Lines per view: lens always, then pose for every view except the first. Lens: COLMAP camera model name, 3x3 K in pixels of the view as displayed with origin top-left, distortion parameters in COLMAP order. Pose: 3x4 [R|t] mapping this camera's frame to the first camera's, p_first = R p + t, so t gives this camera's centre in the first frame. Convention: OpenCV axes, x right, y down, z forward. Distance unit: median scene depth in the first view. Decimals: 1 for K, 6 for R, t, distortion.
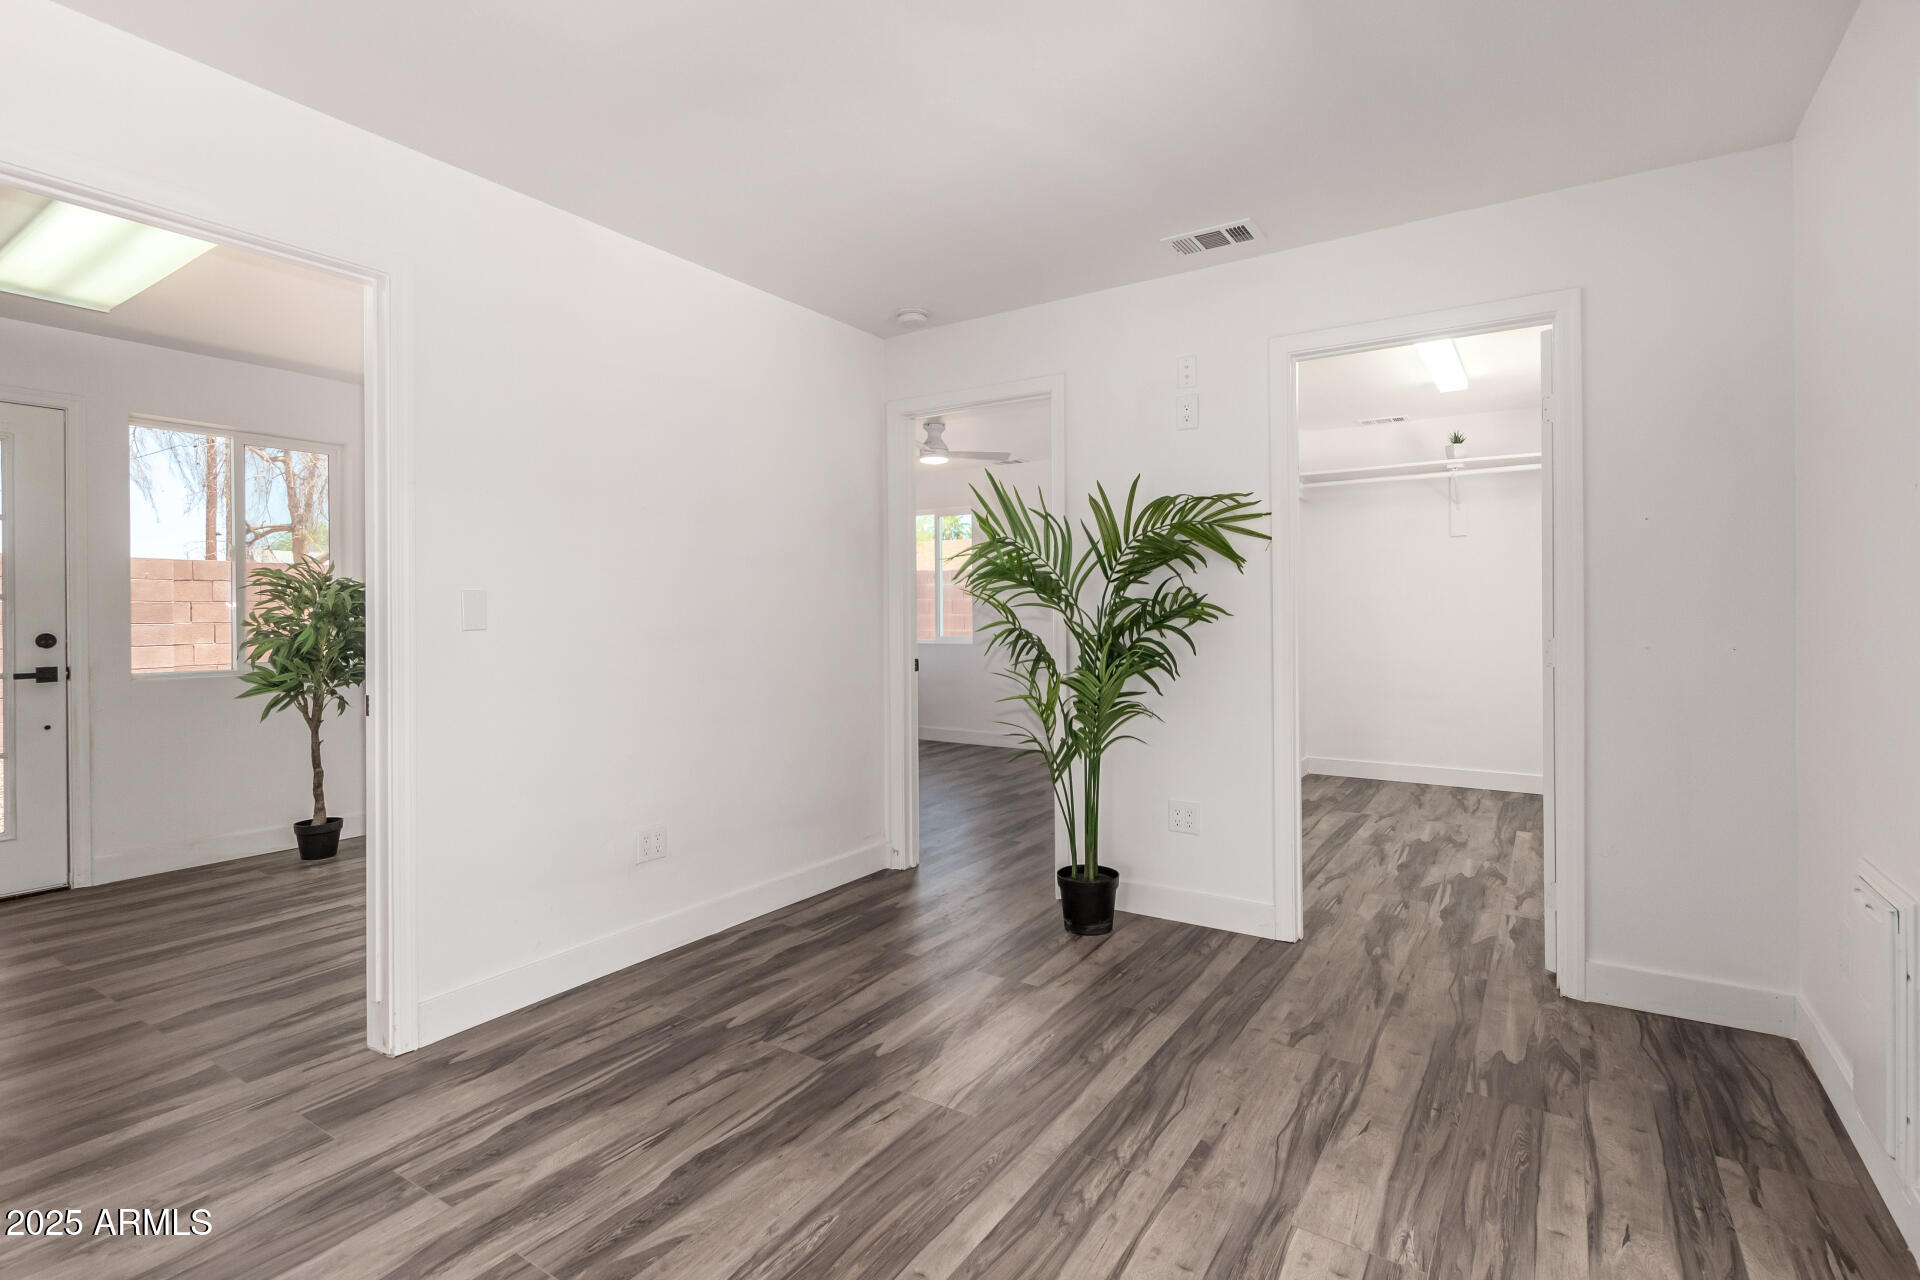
lens RADIAL K [[901.9, 0, 970.9], [0, 901.9, 610.9], [0, 0, 1]] dist [0.005191, -0.001115]
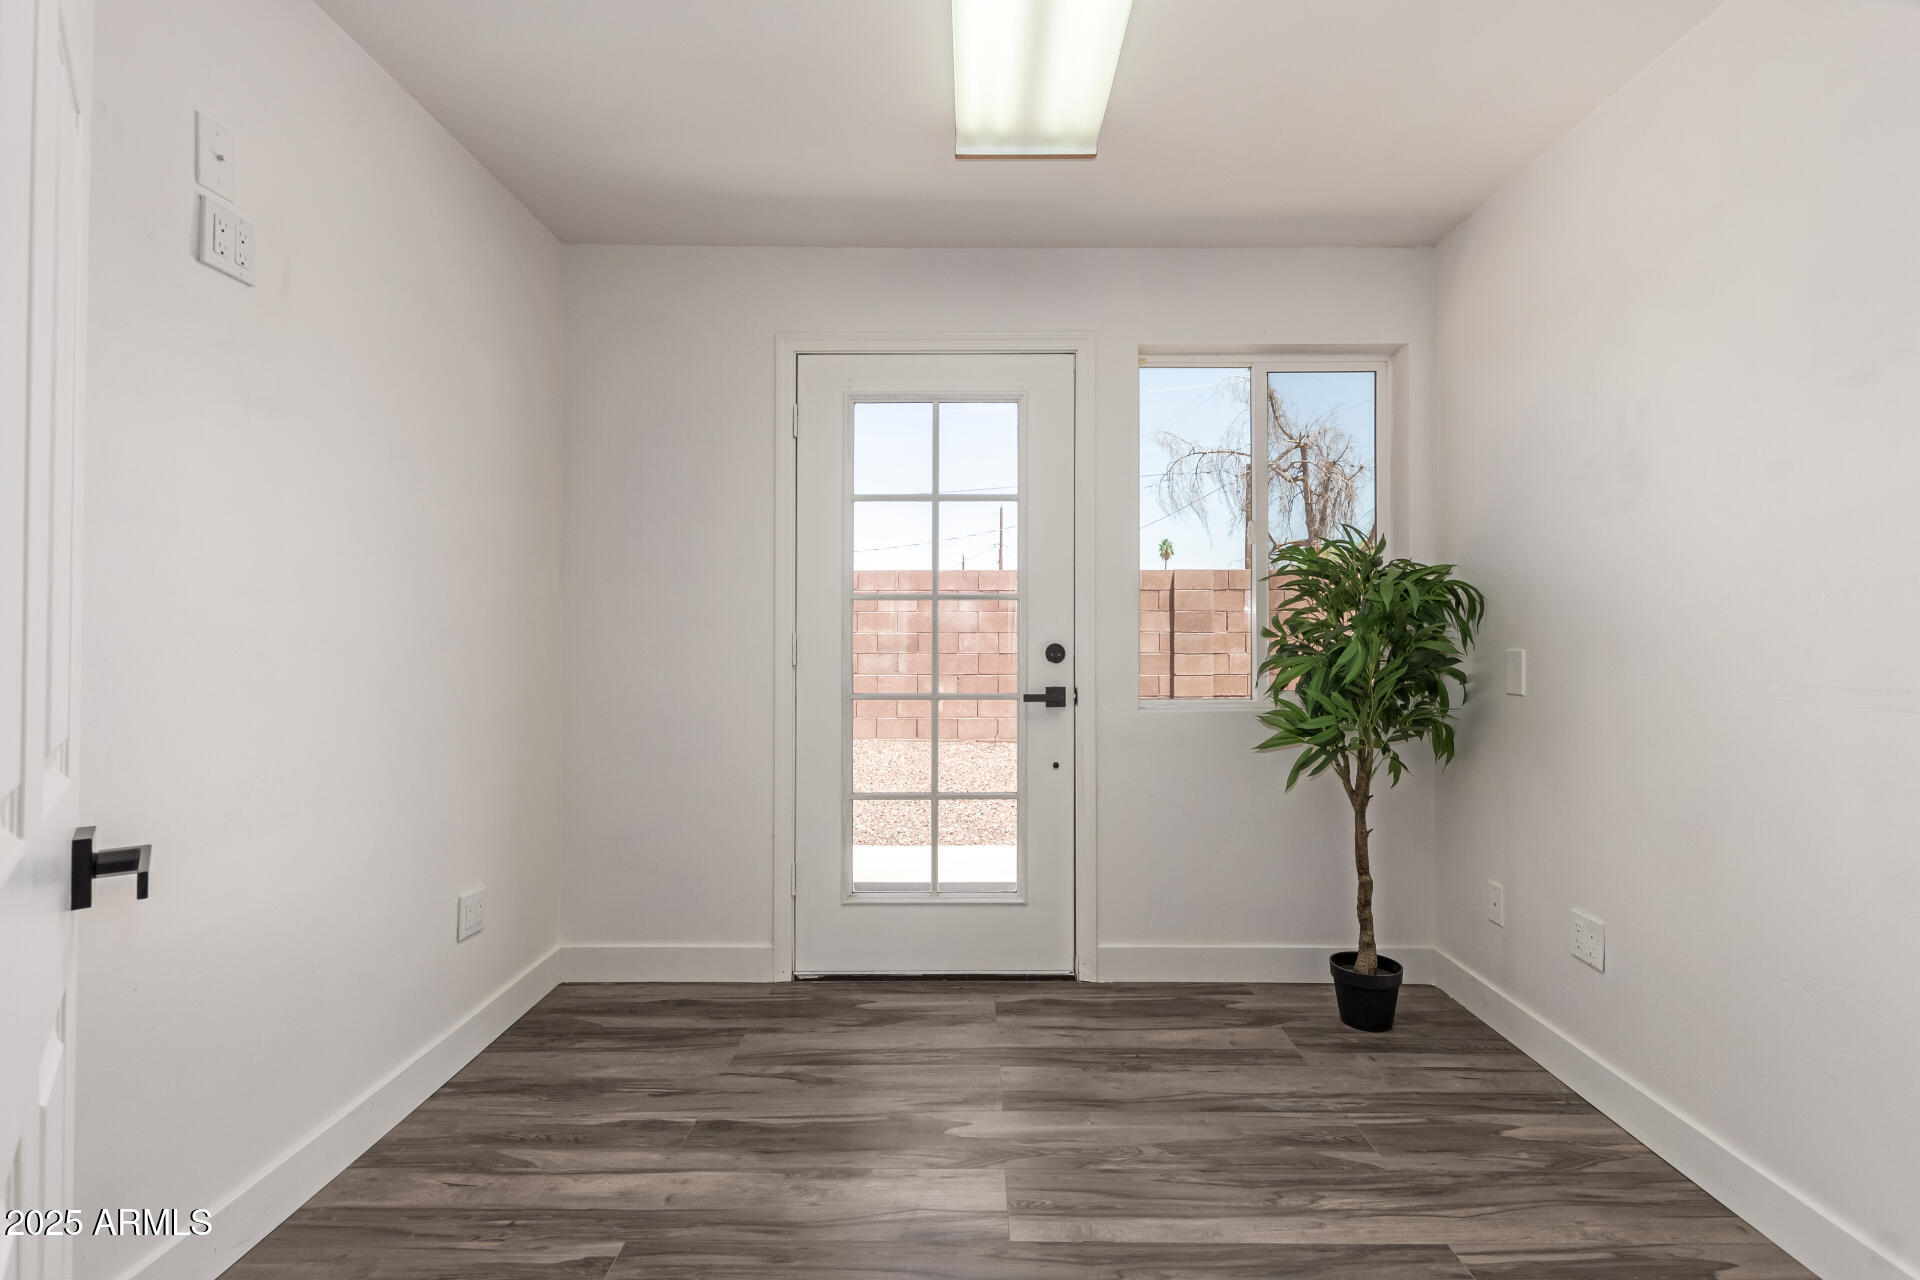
lens RADIAL K [[901.9, 0, 964.0], [0, 901.9, 629.9], [0, 0, 1]] dist [0.005191, -0.001115]
pose [[0.534885, 0.007001, -0.844896, -0.358669], [-0.000001, 0.999966, 0.008286, 0.005948], [0.844925, -0.004432, 0.534866, 0.454546]]
